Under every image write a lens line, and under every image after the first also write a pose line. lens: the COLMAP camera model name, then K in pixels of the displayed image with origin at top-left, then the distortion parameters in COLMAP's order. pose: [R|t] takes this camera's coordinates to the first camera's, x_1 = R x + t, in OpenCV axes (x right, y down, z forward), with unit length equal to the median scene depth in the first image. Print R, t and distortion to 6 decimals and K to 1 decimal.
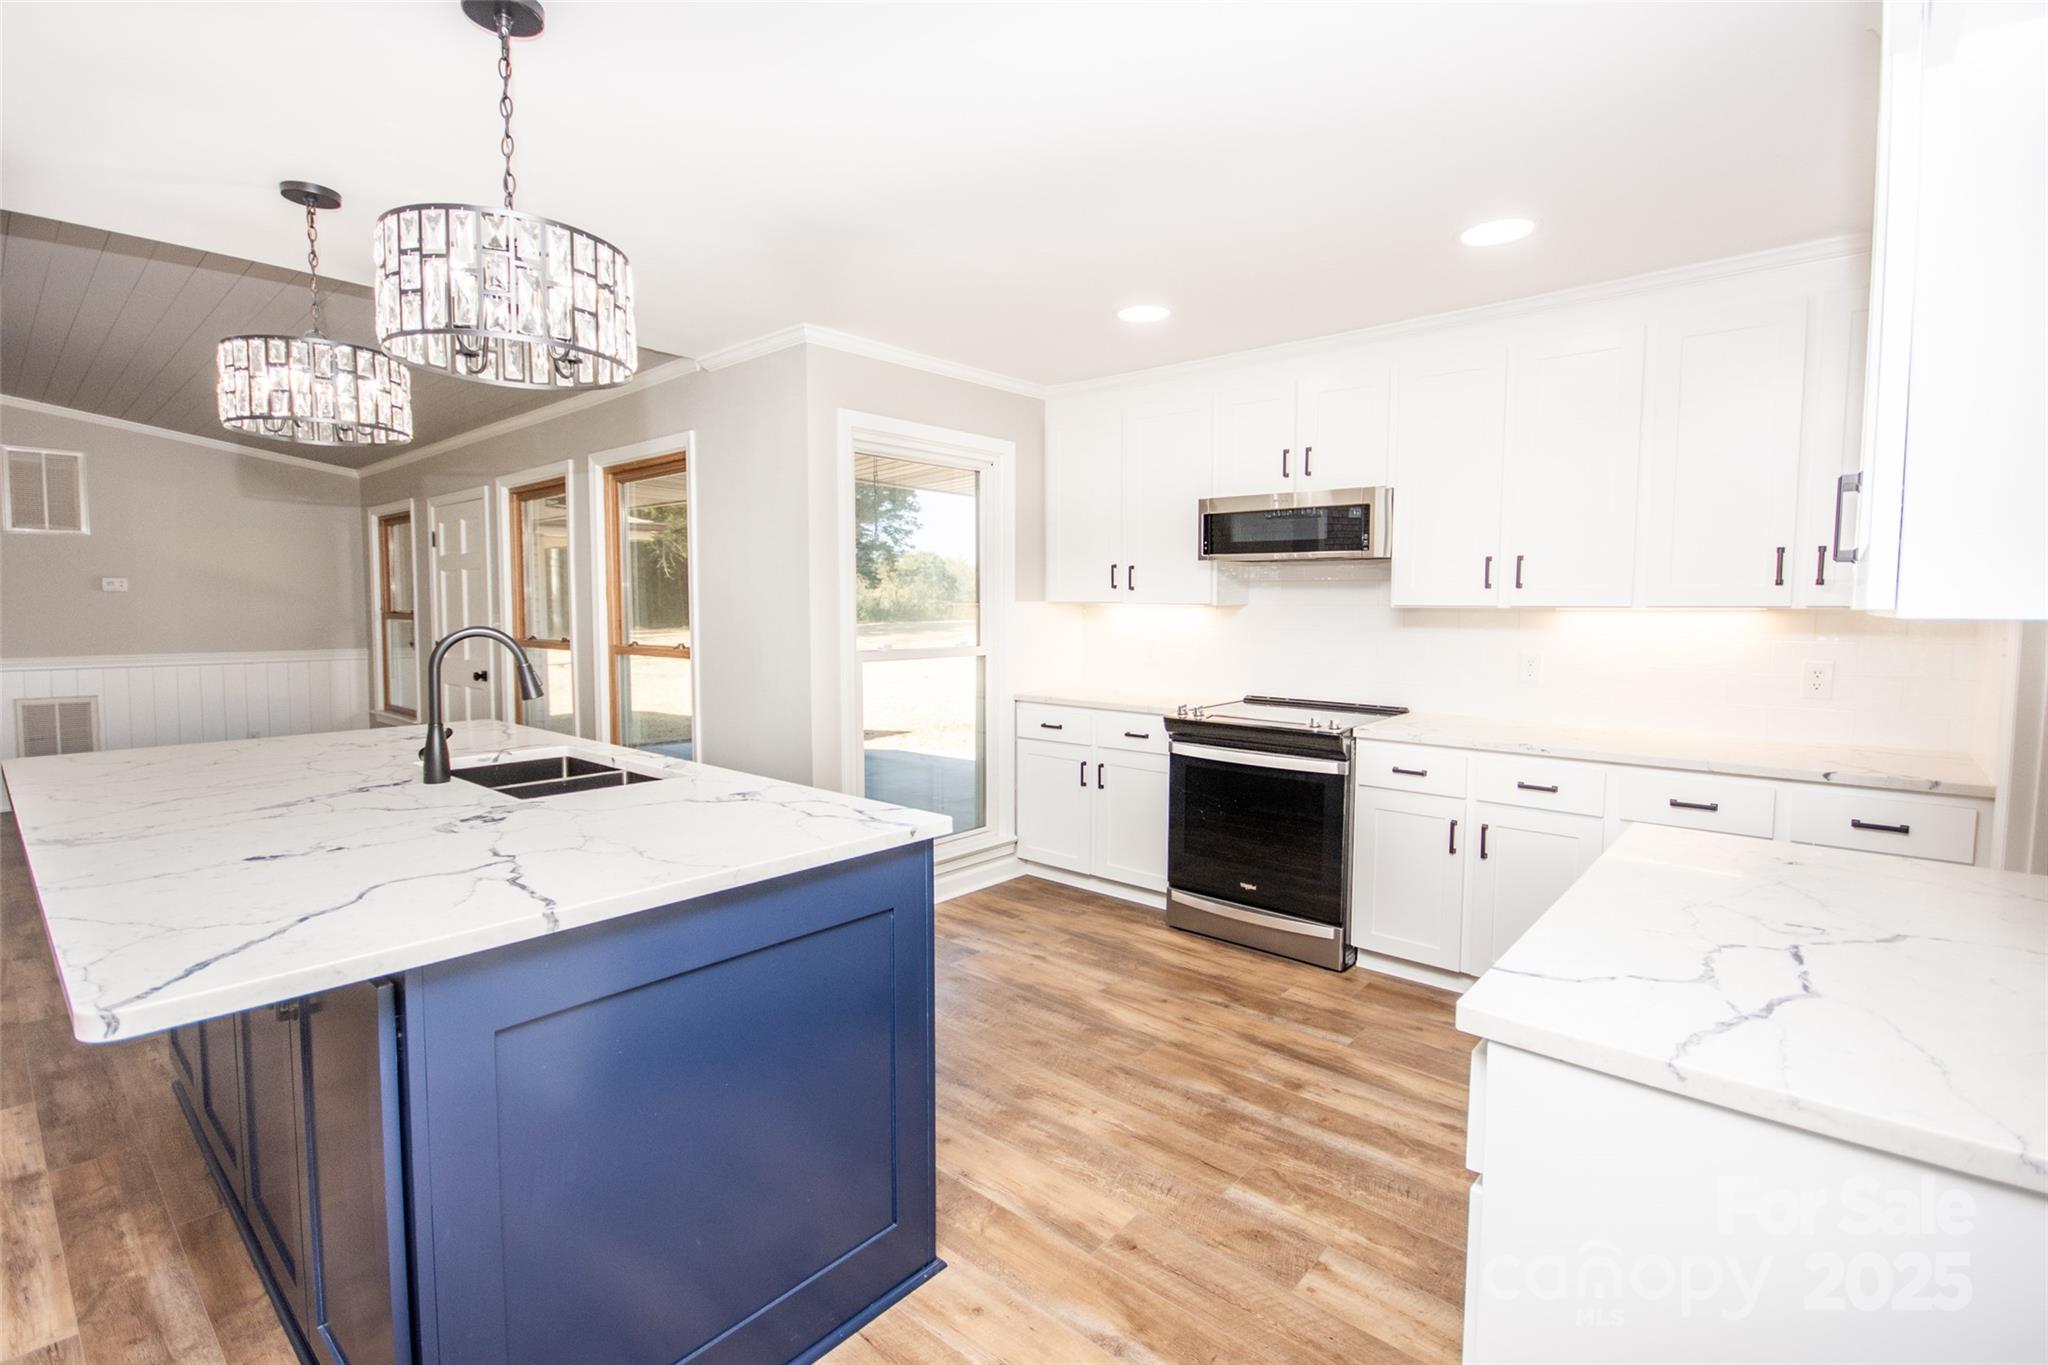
lens RADIAL K [[929.0, 0, 1023.7], [0, 929.0, 675.4], [0, 0, 1]] dist [0.000689, -0.008522]
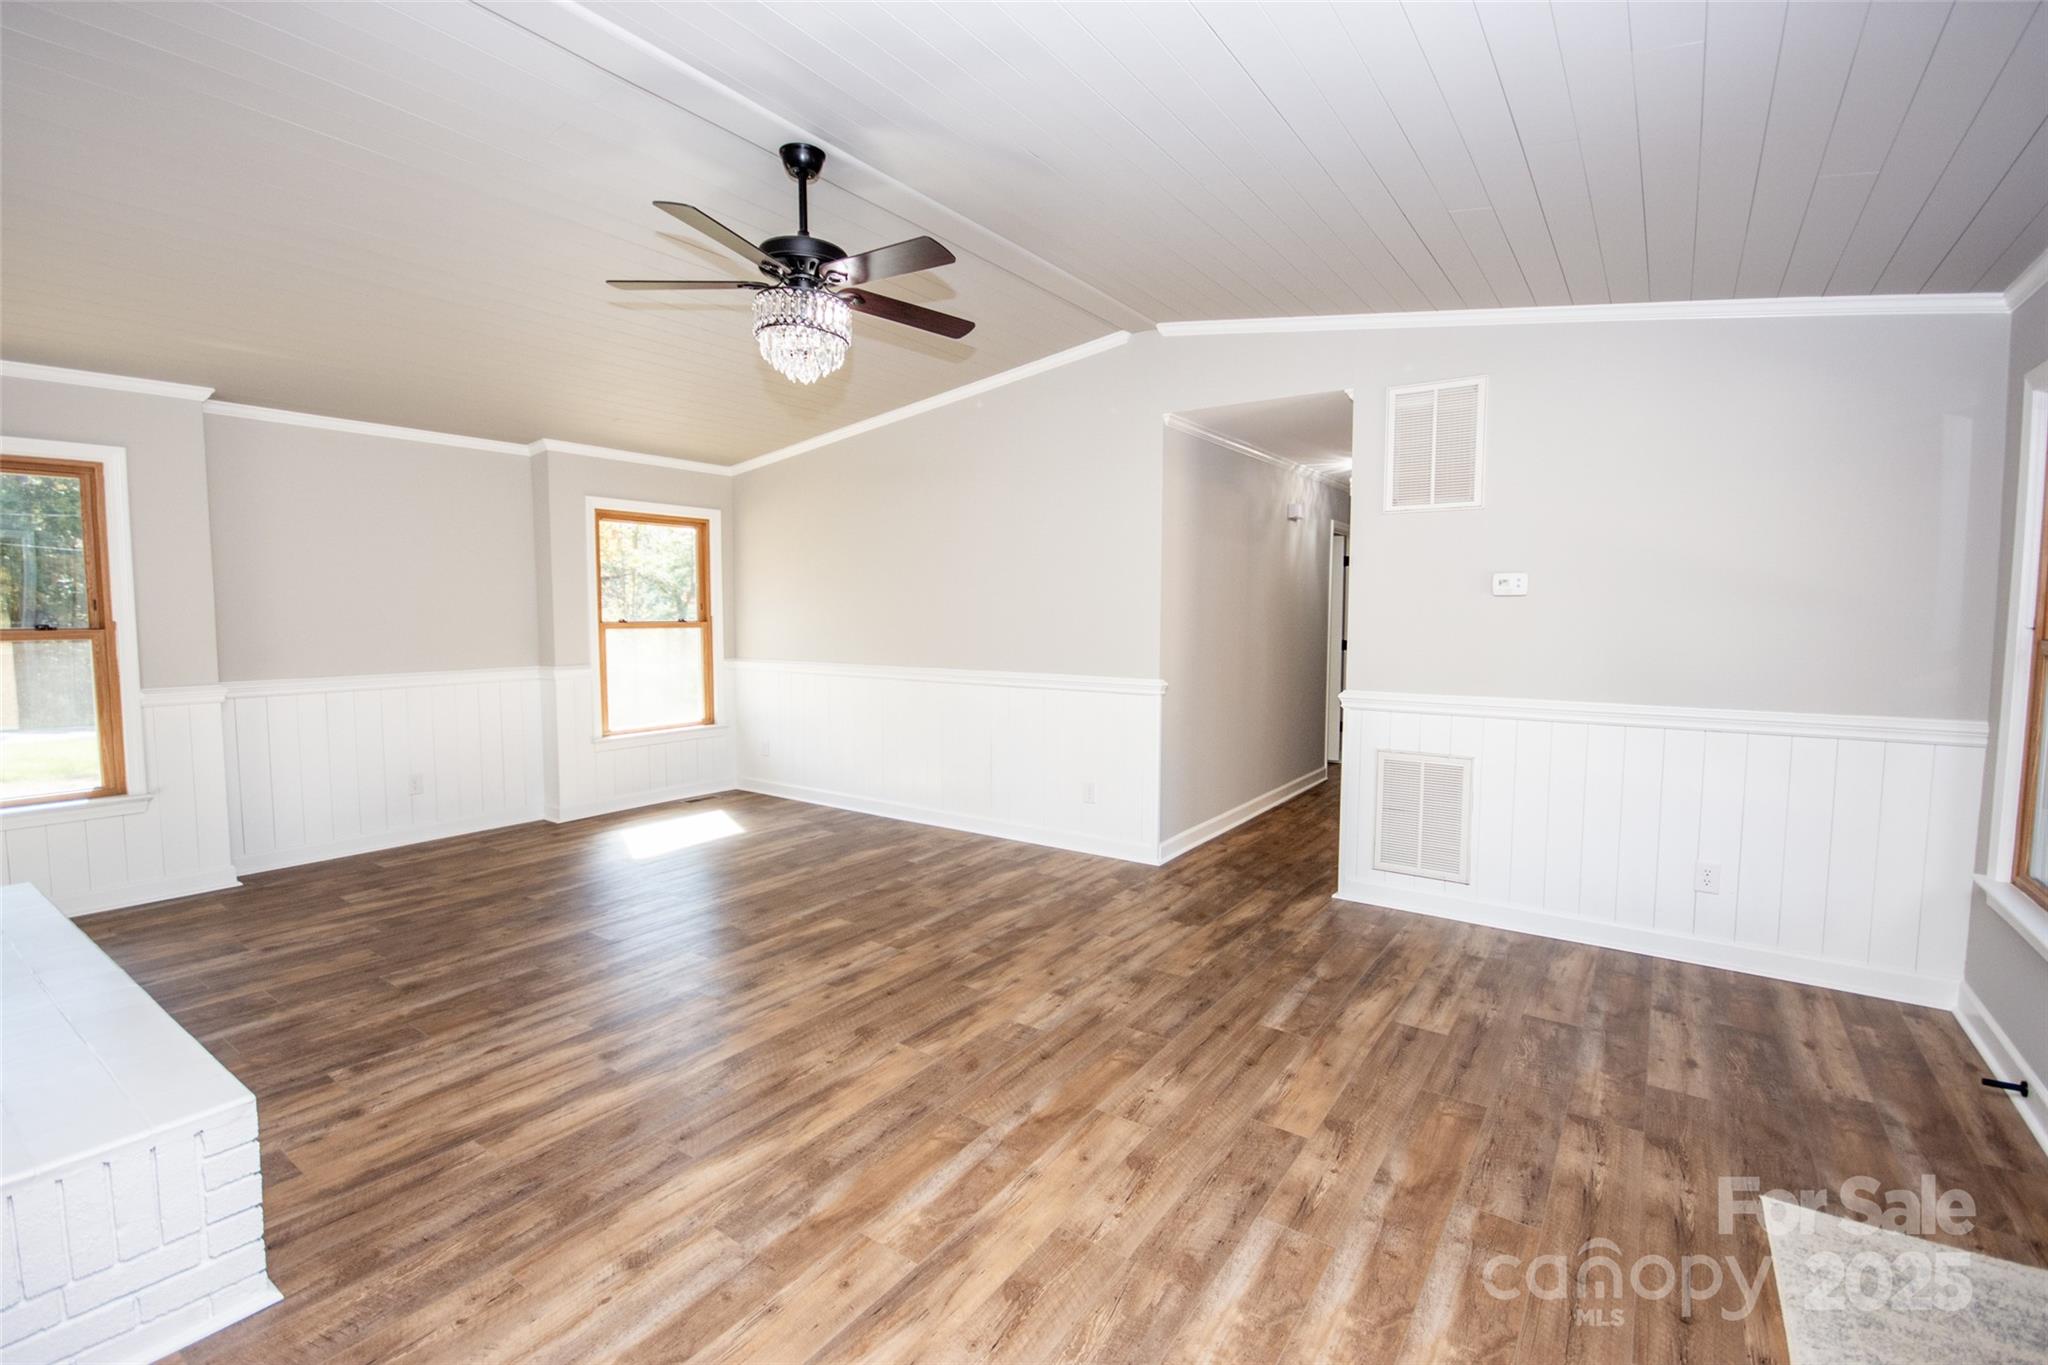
lens RADIAL K [[901.3, 0, 1026.3], [0, 901.3, 671.1], [0, 0, 1]] dist [0.001113, -0.000127]
pose [[0.096679, 0.065188, -0.993179, -0.746759], [-0.070598, 0.995789, 0.058487, -0.096530], [0.992809, 0.064462, 0.100874, 1.136219]]
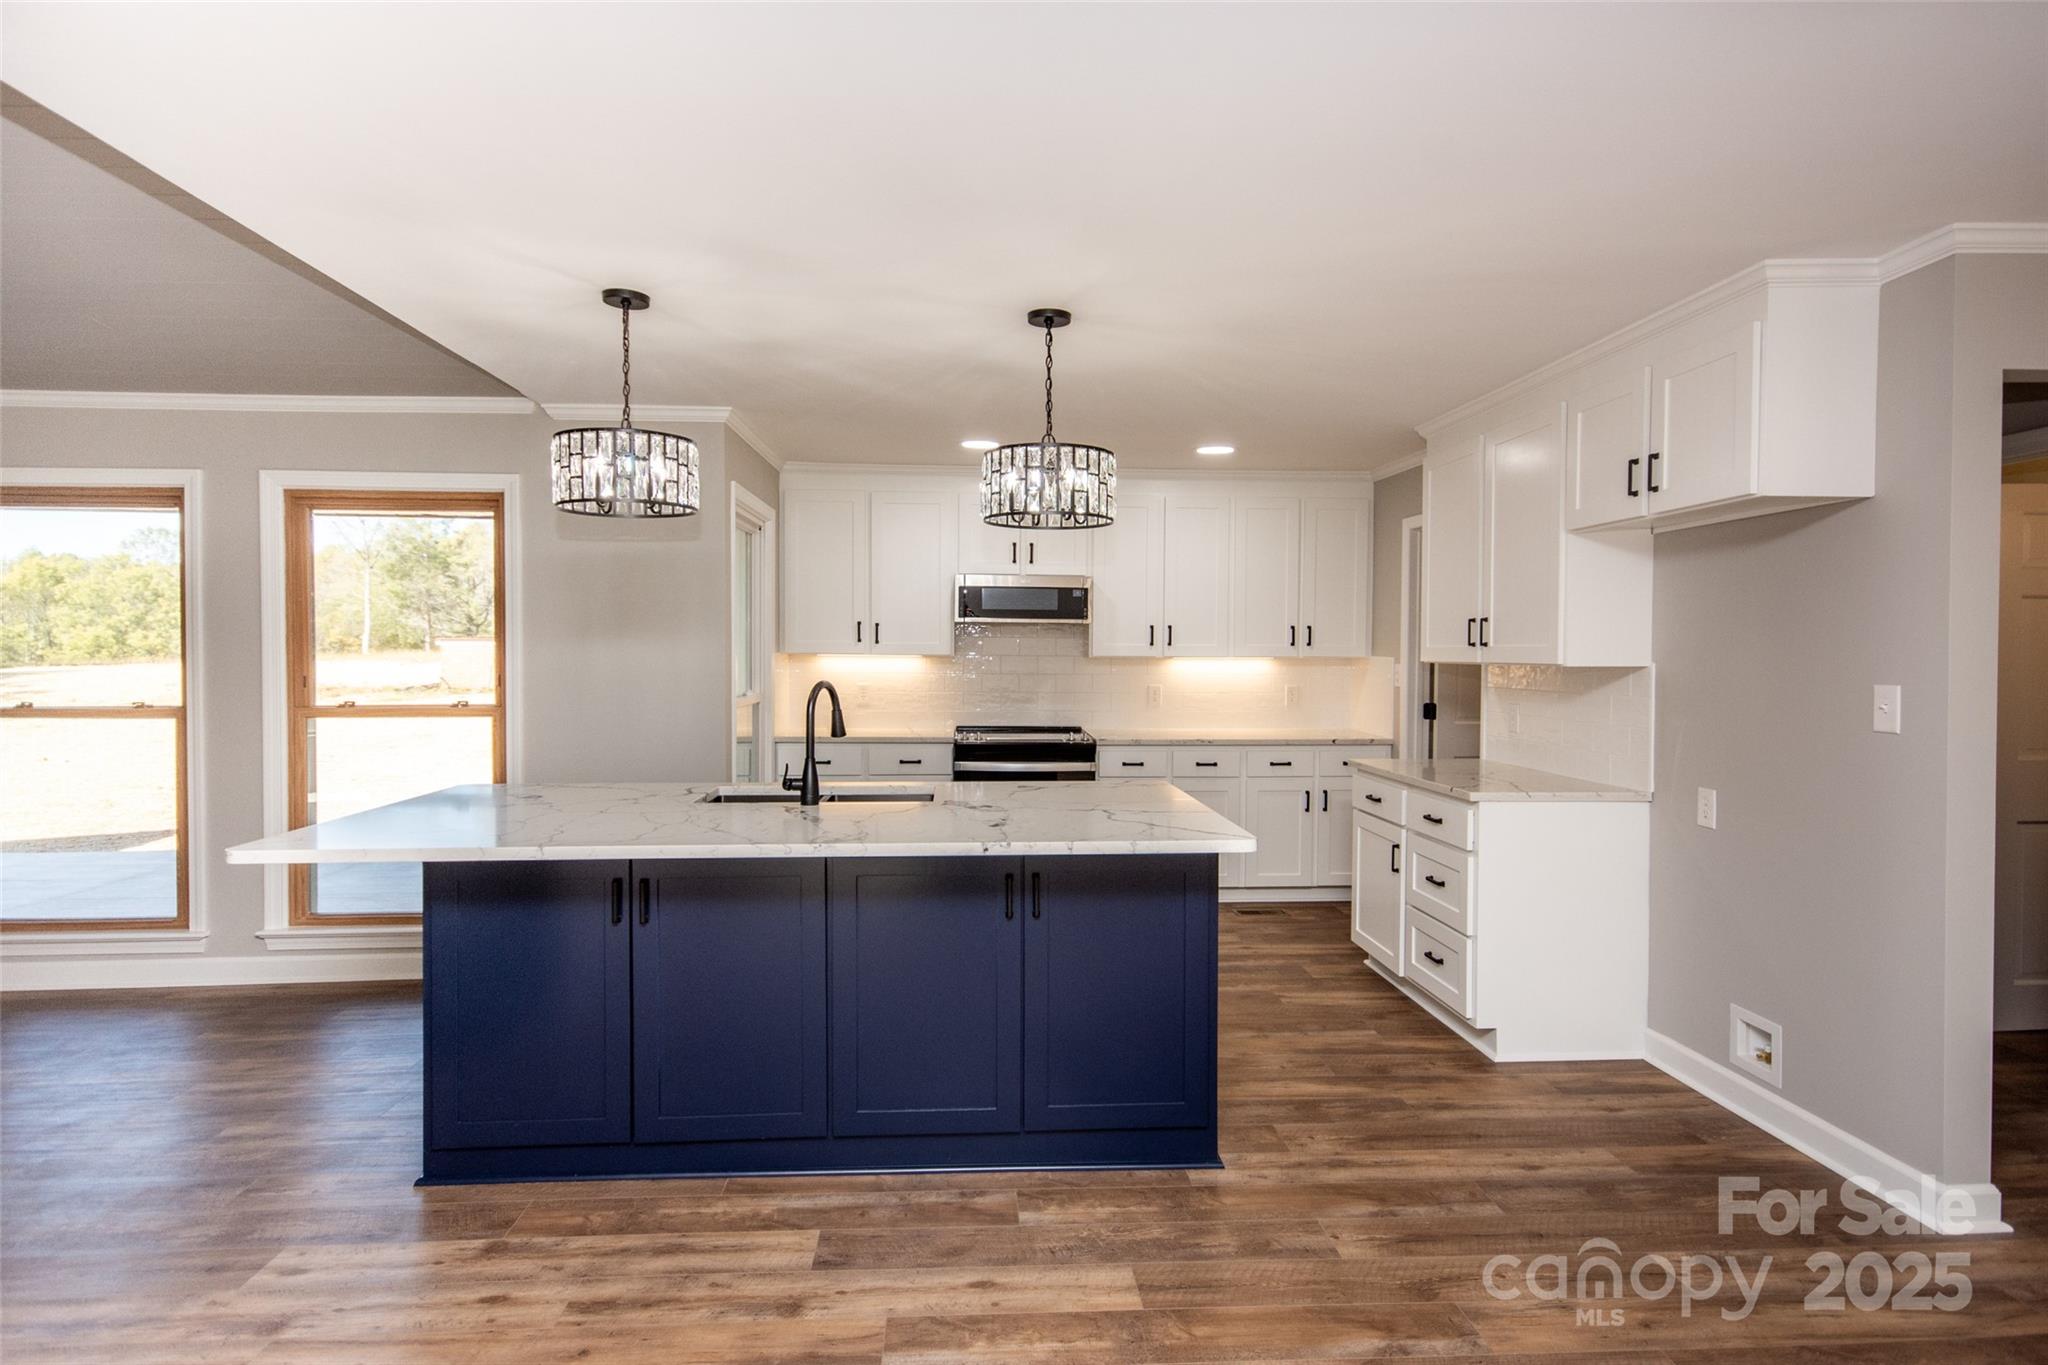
lens RADIAL K [[1102.0, 0, 1025.7], [0, 1102.0, 673.0], [0, 0, 1]] dist [0.017111, 0.000265]
pose [[0.716056, -0.018165, 0.697807, -0.914966], [0.052022, 0.998270, -0.027396, -0.005905], [-0.696102, 0.055919, 0.715762, -0.183838]]
